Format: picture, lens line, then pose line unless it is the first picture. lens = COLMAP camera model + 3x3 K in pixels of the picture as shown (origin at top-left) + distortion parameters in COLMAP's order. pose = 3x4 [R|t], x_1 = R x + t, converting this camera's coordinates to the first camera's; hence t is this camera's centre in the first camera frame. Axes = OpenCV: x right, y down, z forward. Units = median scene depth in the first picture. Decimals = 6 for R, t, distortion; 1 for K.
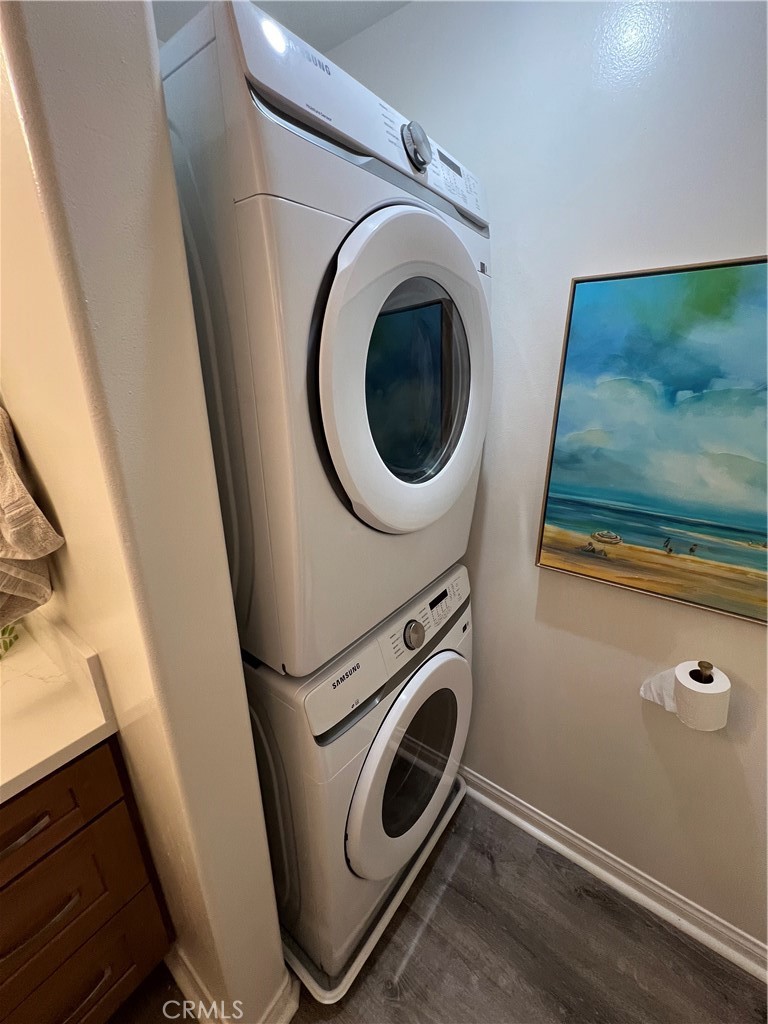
lens RADIAL K [[409.1, 0, 384.0], [0, 409.1, 512.0], [0, 0, 1]] dist [-0.000043, 0.000177]
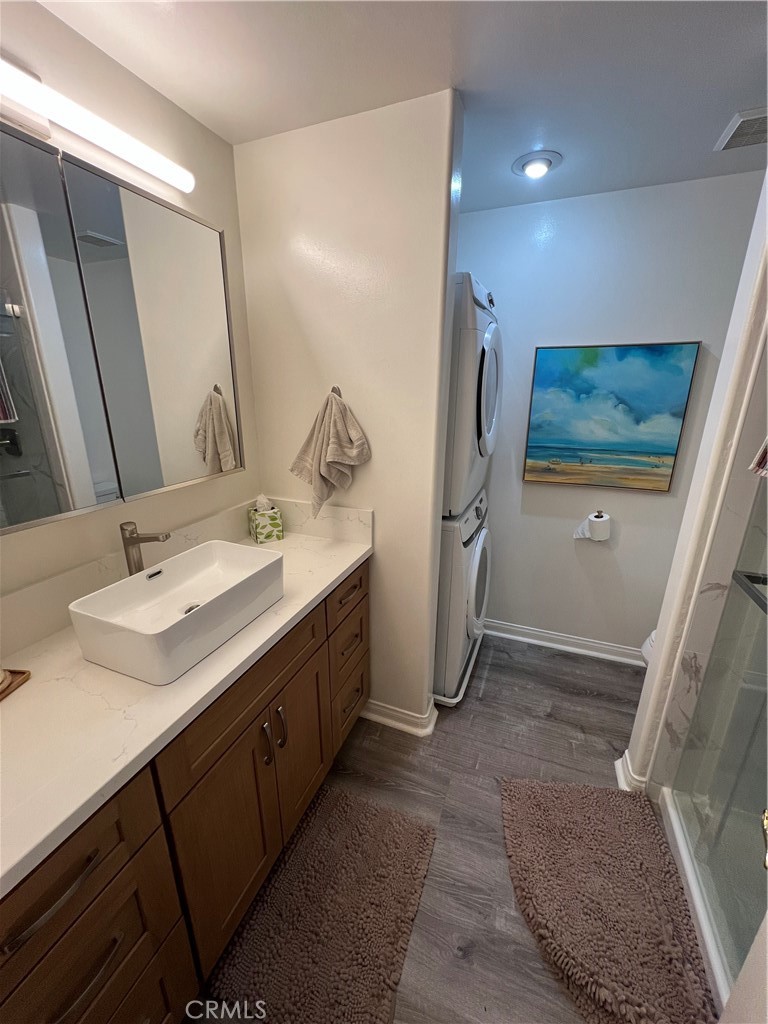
lens RADIAL K [[407.9, 0, 384.0], [0, 407.9, 512.0], [0, 0, 1]] dist [0.000558, 0.000091]
pose [[0.966839, -0.072255, 0.244953, -0.942425], [0.082054, 0.996175, -0.030025, 0.337151], [-0.241847, 0.049128, 0.969070, -0.924067]]
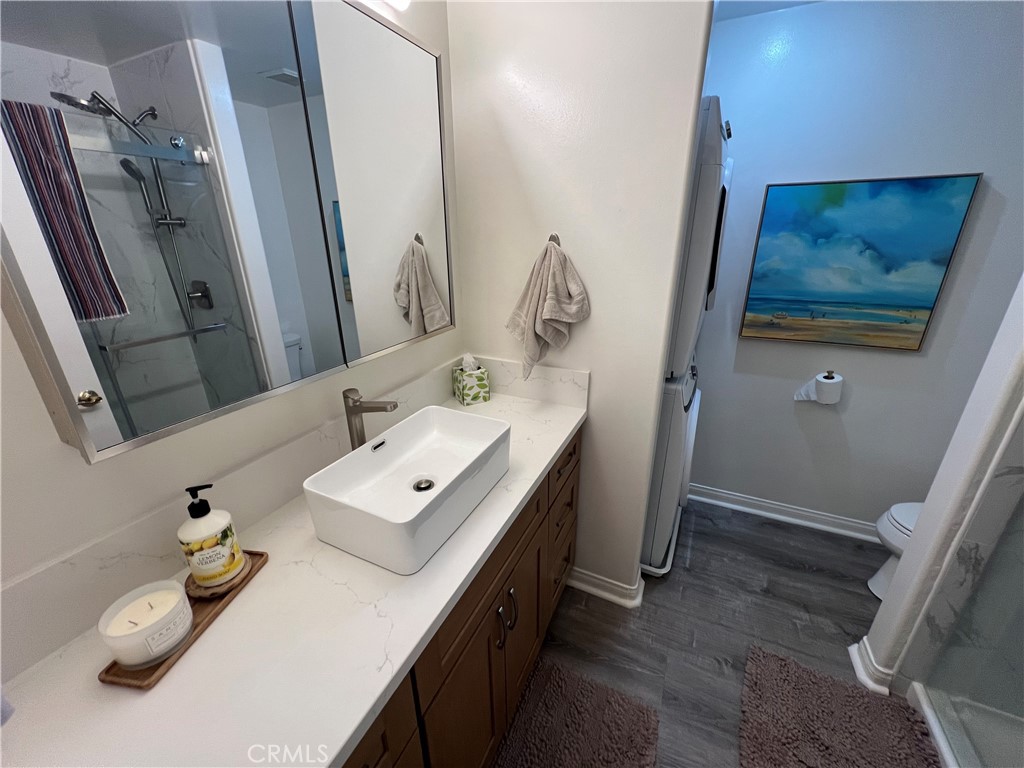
lens RADIAL K [[407.9, 0, 512.0], [0, 407.9, 384.0], [0, 0, 1]] dist [0.000558, 0.000091]
pose [[0.981685, -0.076465, 0.174493, -1.144425], [0.072738, 0.996967, 0.027667, 0.254567], [-0.176080, -0.014468, 0.984270, -0.741547]]
